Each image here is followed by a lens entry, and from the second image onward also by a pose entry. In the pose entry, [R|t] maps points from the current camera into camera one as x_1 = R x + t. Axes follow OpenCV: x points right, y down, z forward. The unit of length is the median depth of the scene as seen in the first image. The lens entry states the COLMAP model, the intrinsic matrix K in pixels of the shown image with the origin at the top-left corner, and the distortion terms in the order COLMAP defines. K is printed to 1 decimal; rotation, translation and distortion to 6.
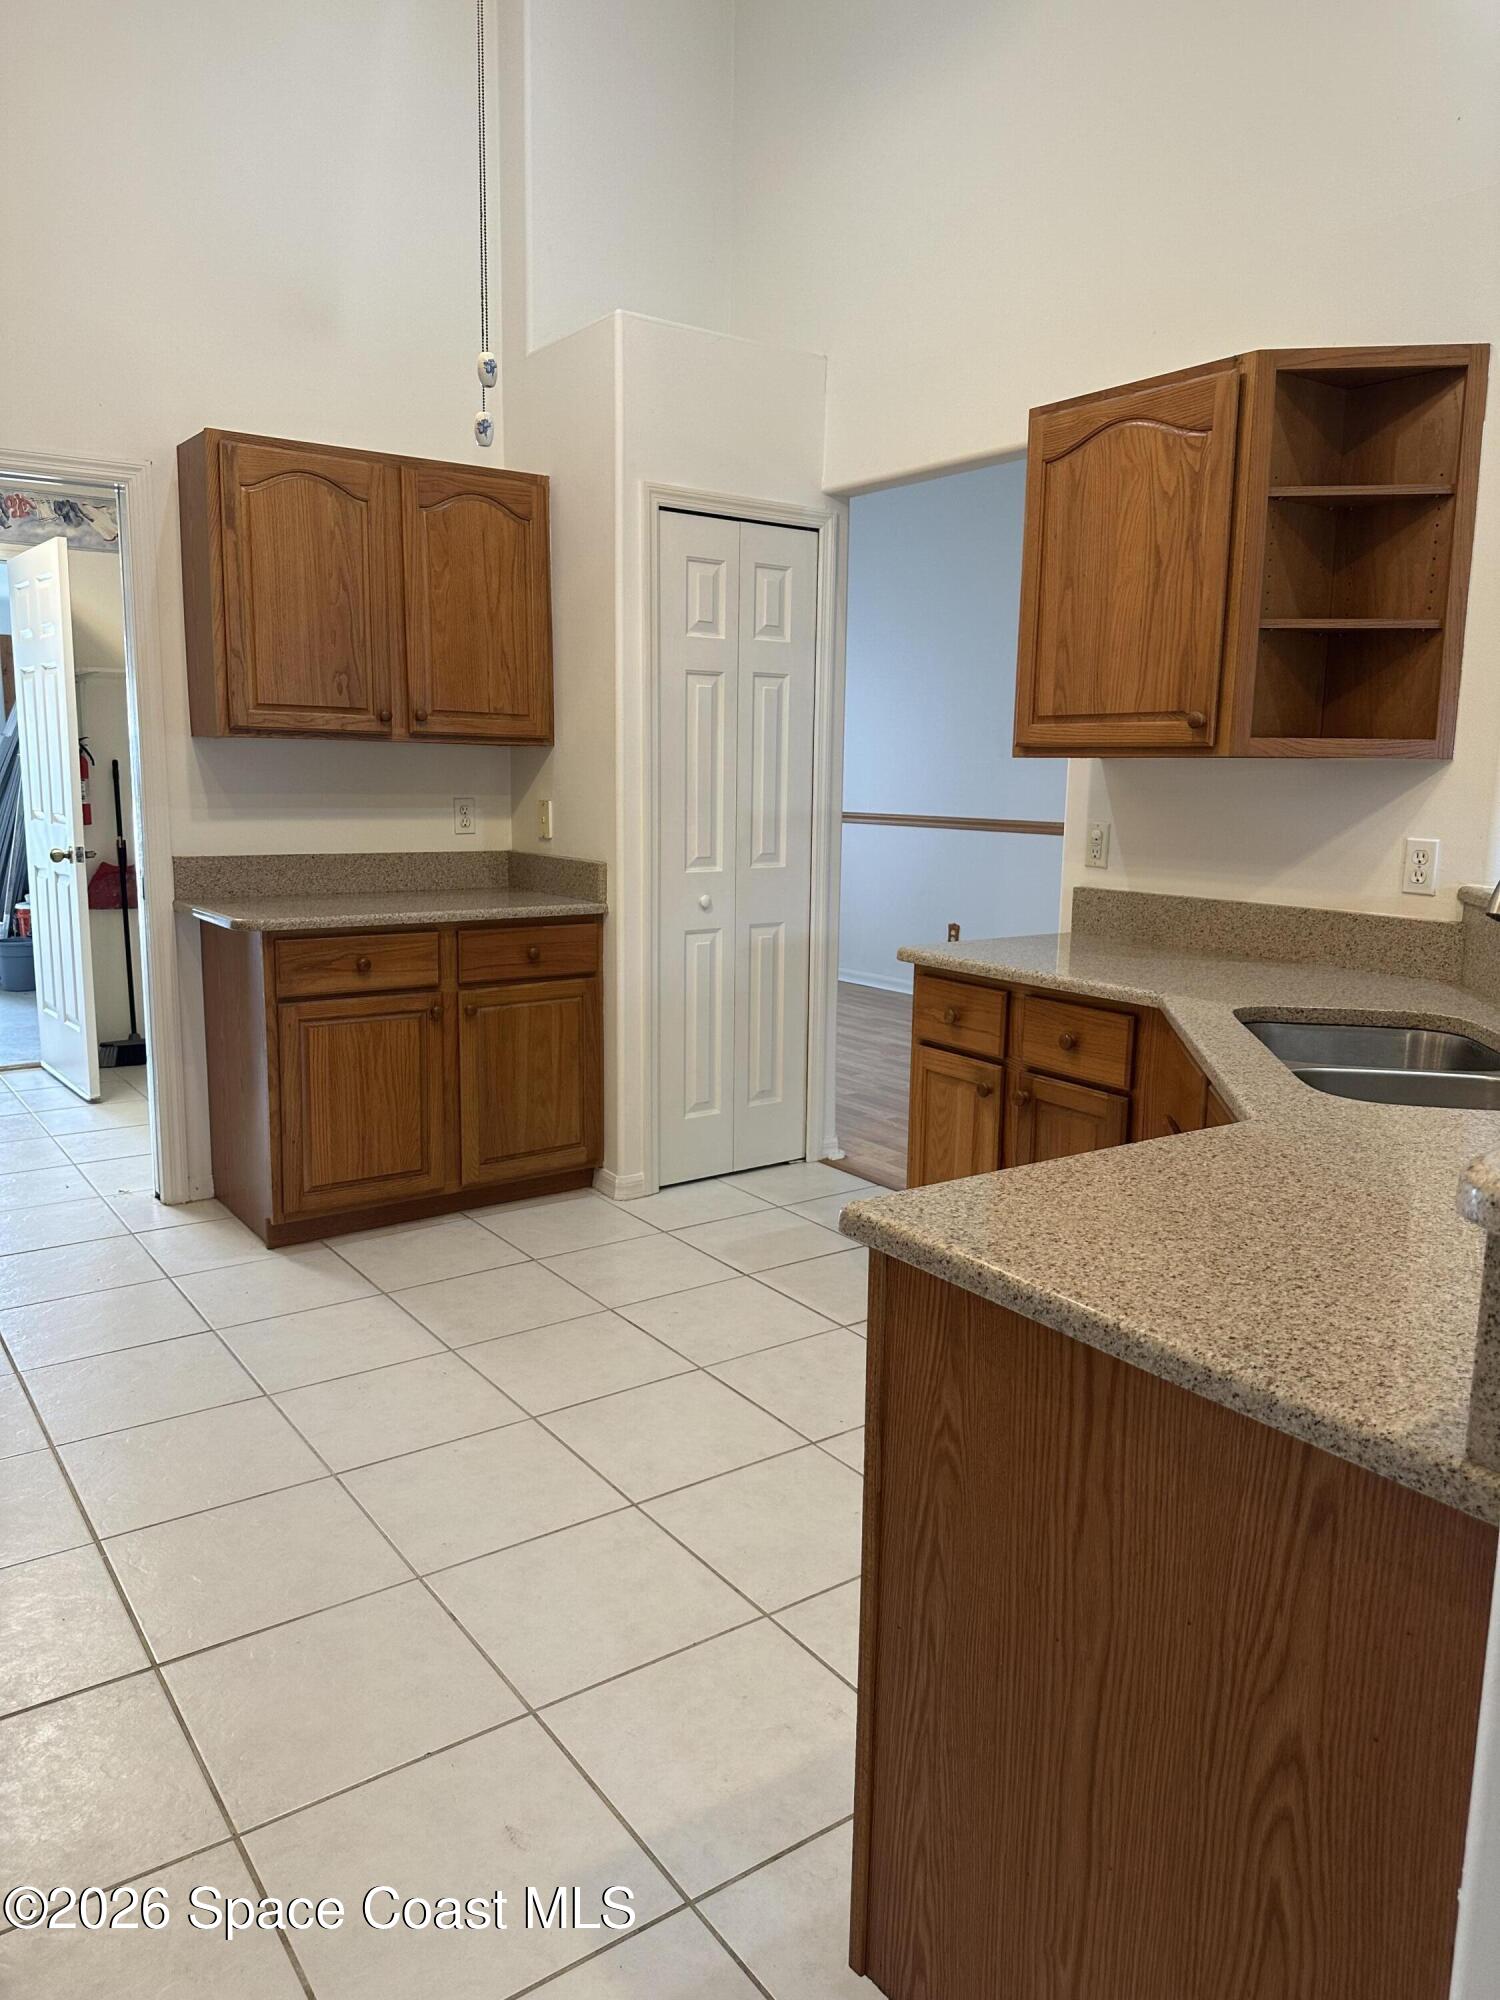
lens RADIAL K [[1405.3, 0, 750.0], [0, 1405.3, 1000.1], [0, 0, 1]] dist [0.048811, -0.079032]
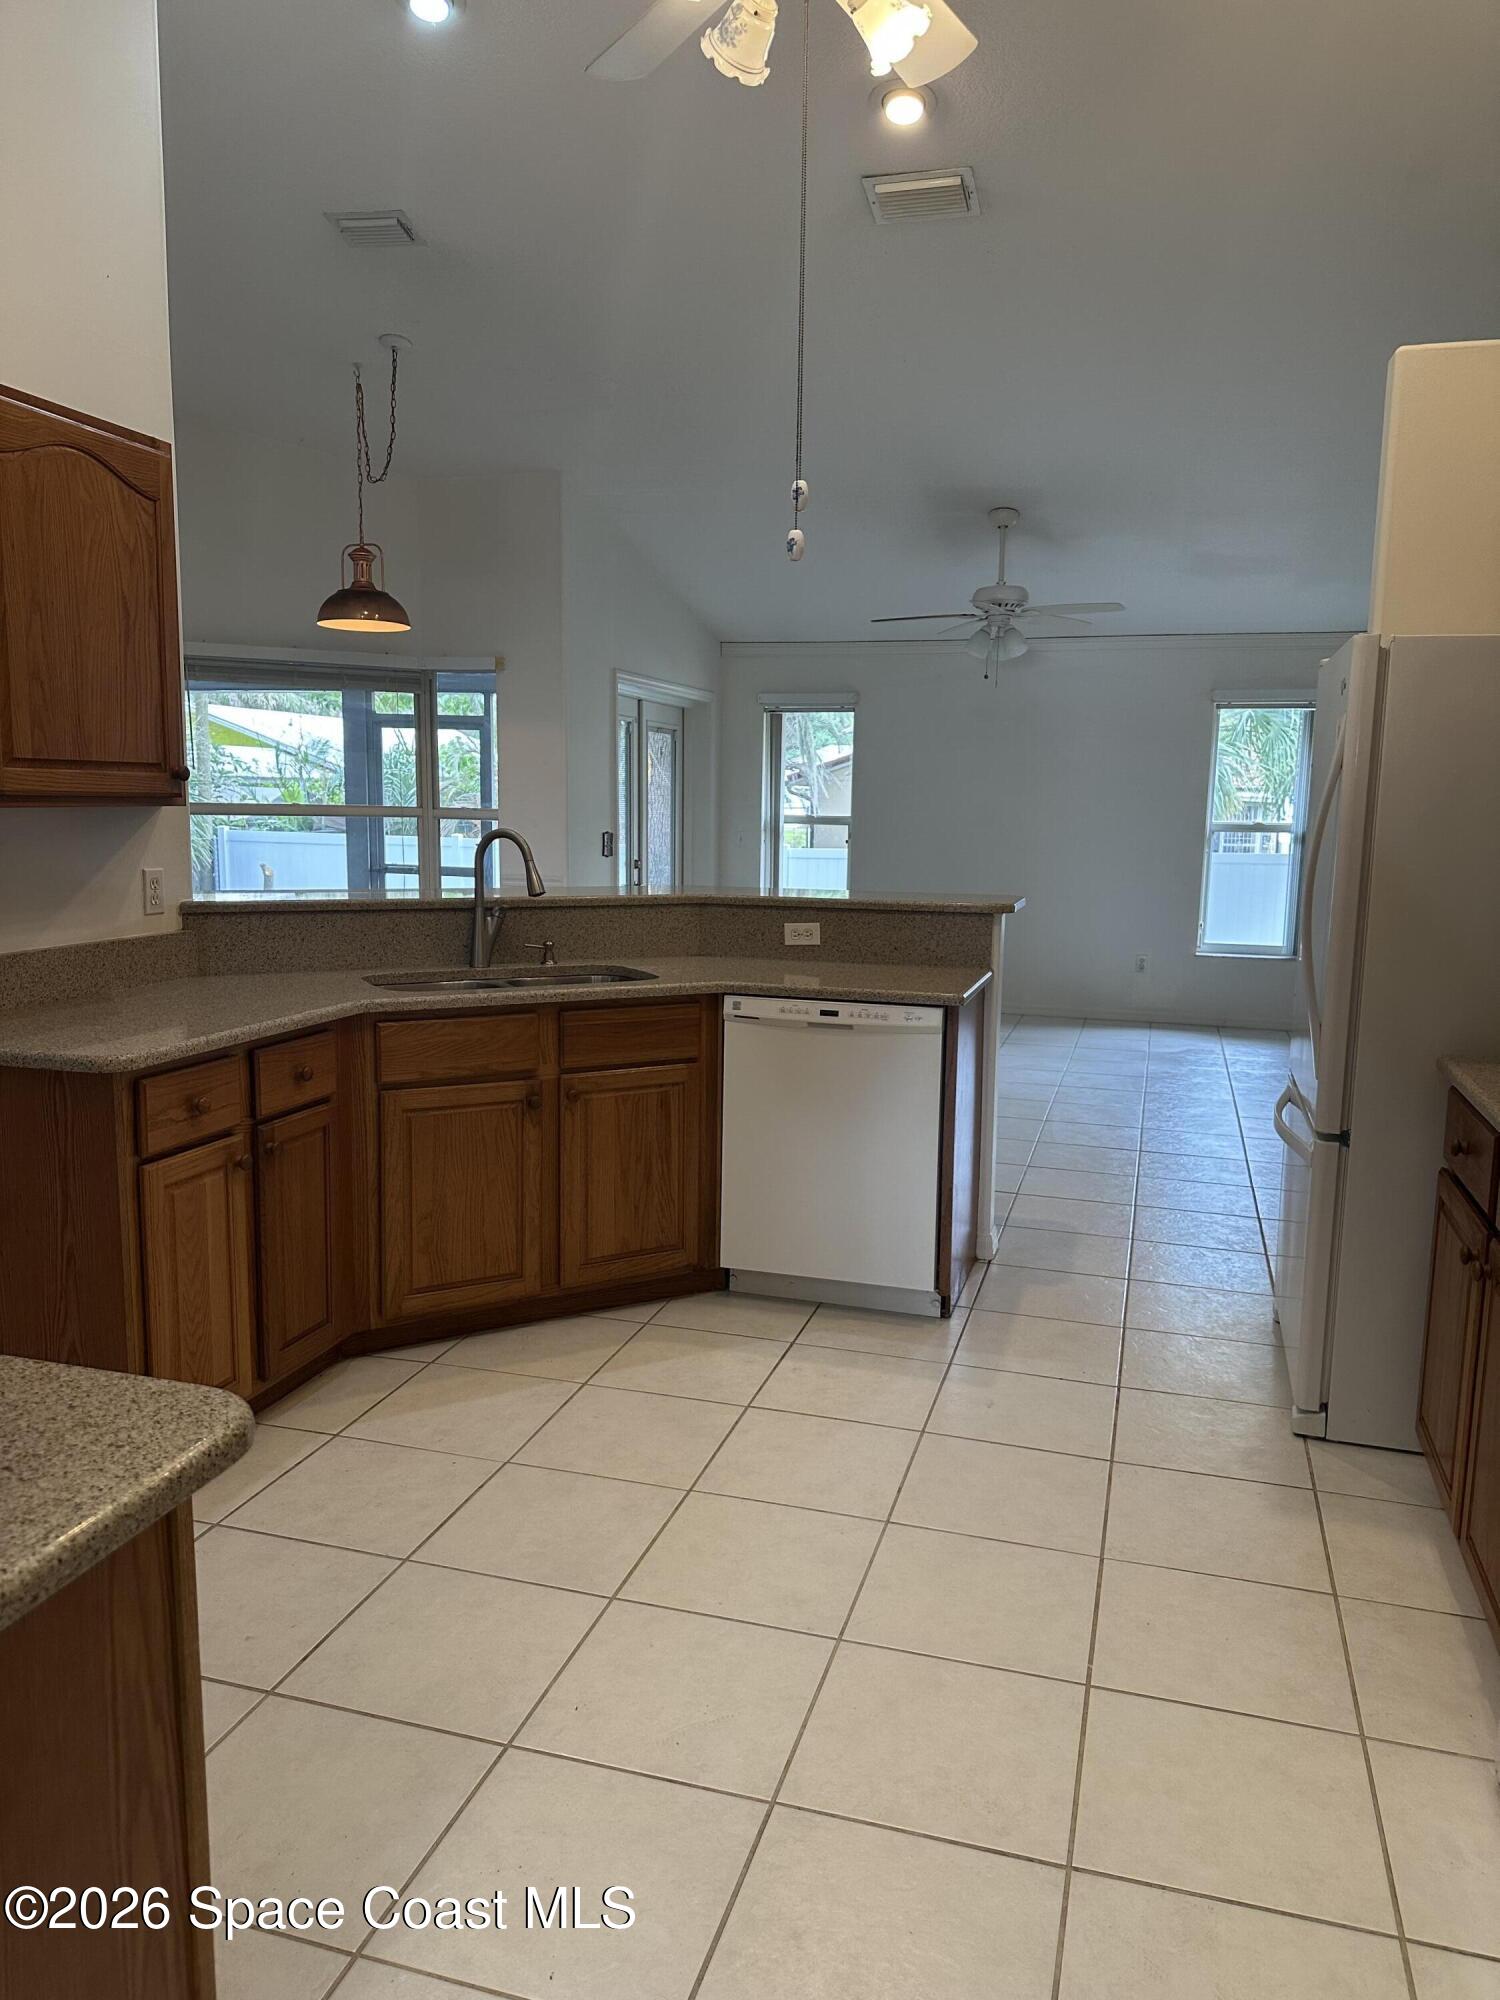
lens RADIAL K [[1405.3, 0, 785.4], [0, 1405.3, 1002.6], [0, 0, 1]] dist [0.048811, -0.079032]
pose [[-0.633108, -0.134864, 0.762224, -0.756294], [0.103913, 0.960984, 0.256343, -0.239864], [-0.767057, 0.241498, -0.594392, 1.231717]]
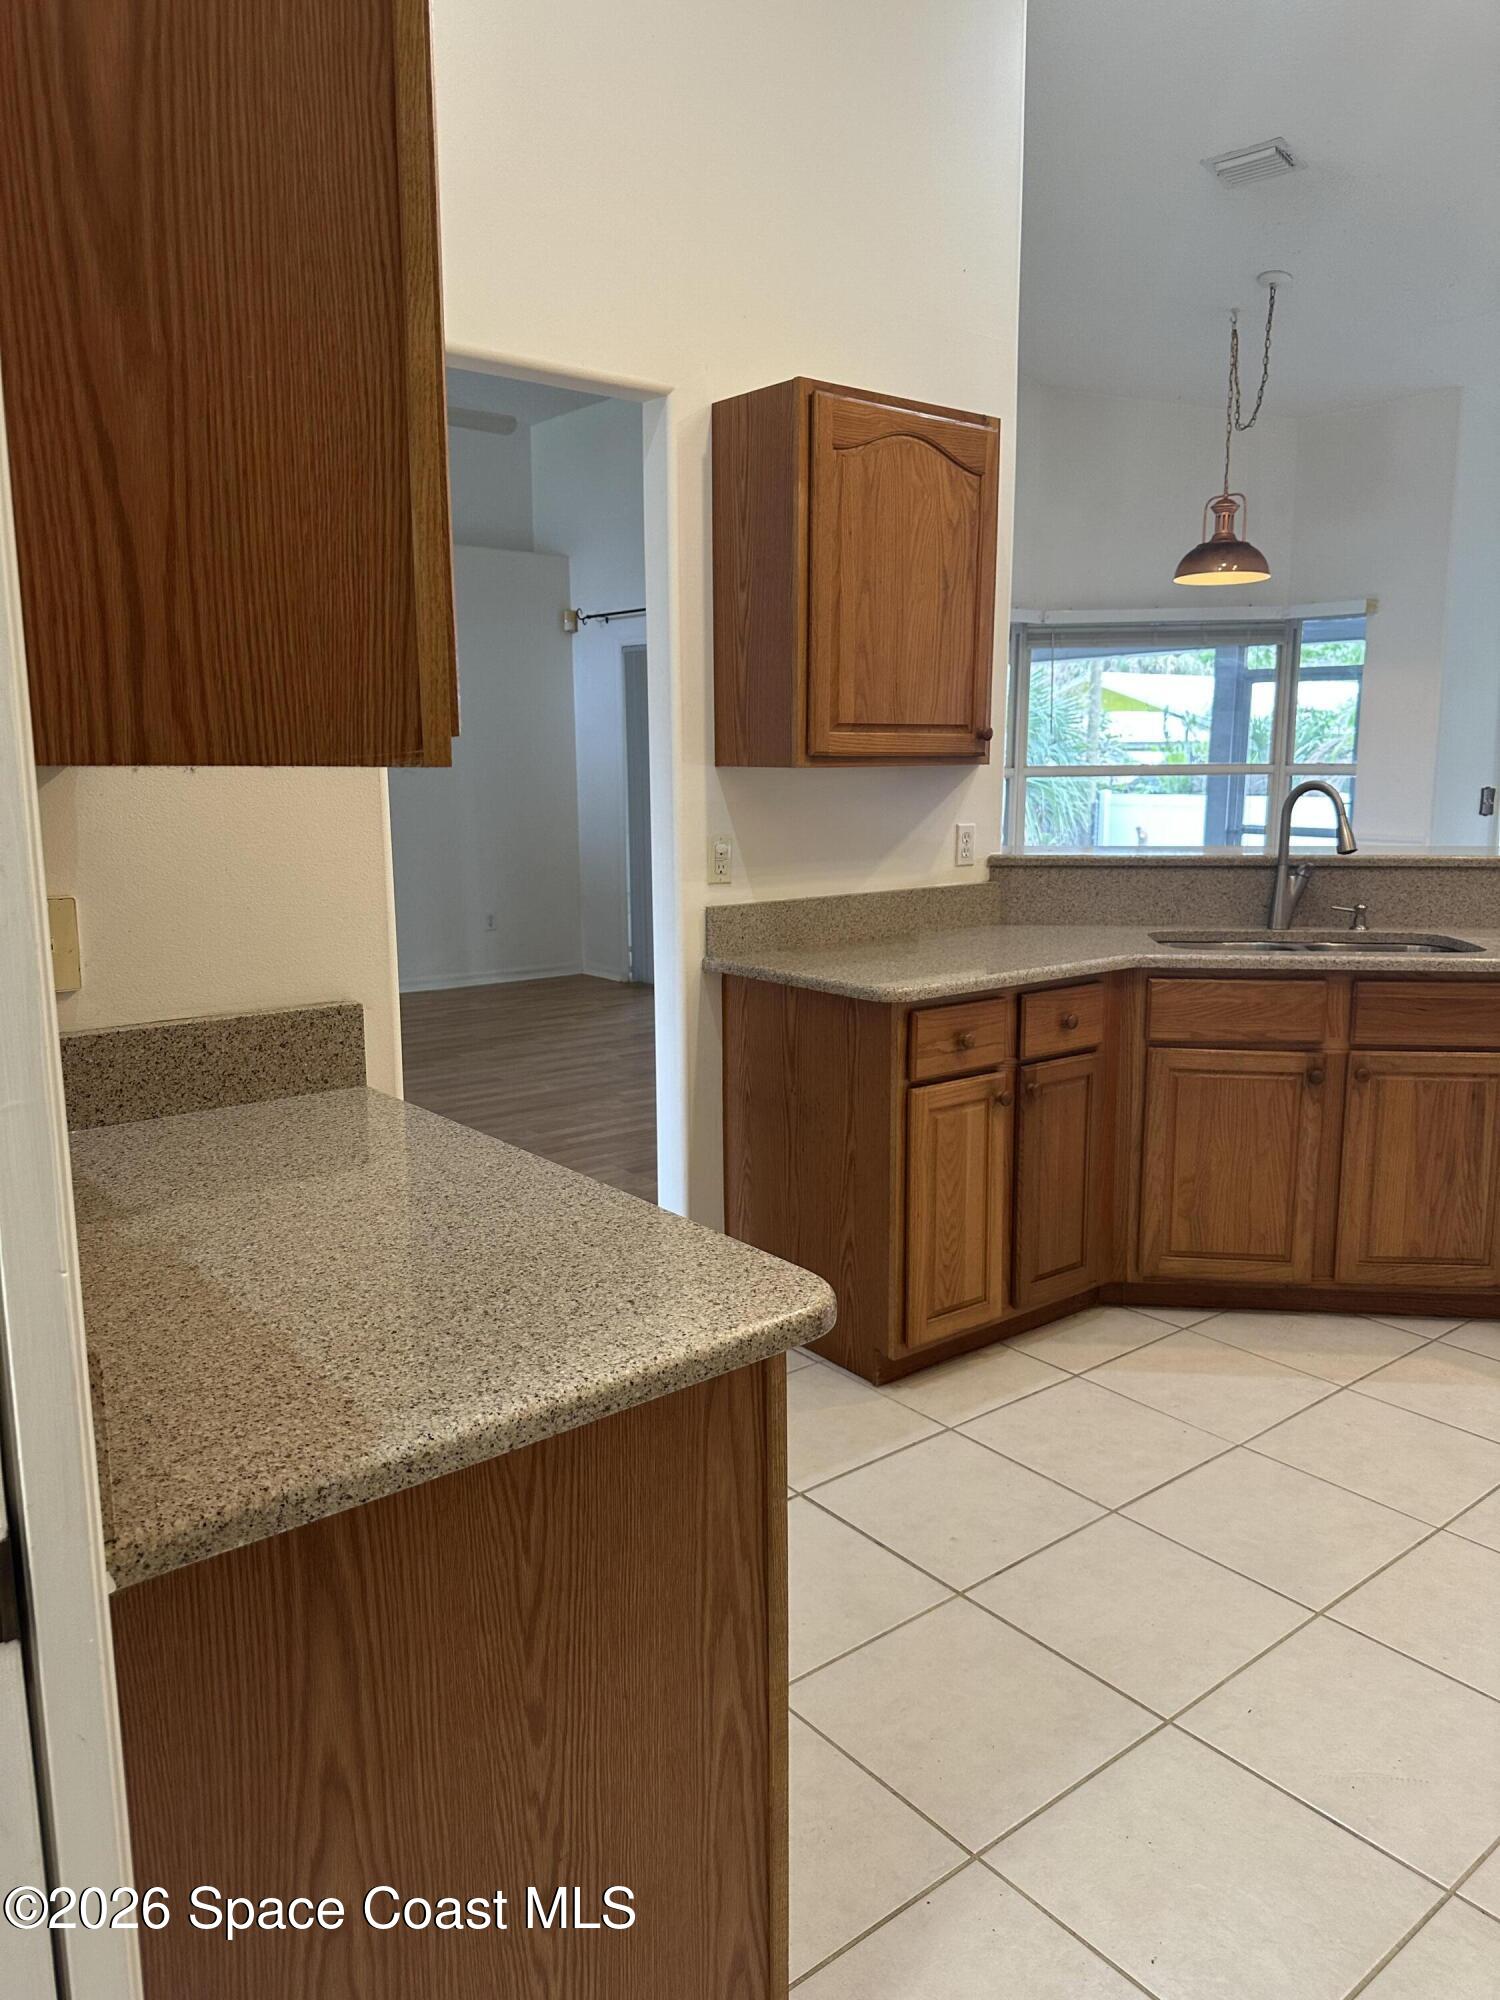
lens RADIAL K [[1405.3, 0, 747.9], [0, 1405.3, 1001.0], [0, 0, 1]] dist [0.048811, -0.079032]
pose [[-0.056171, -0.183940, 0.981331, -0.777817], [0.169121, 0.966927, 0.190921, -0.221244], [-0.983993, 0.176688, -0.023205, 1.163961]]
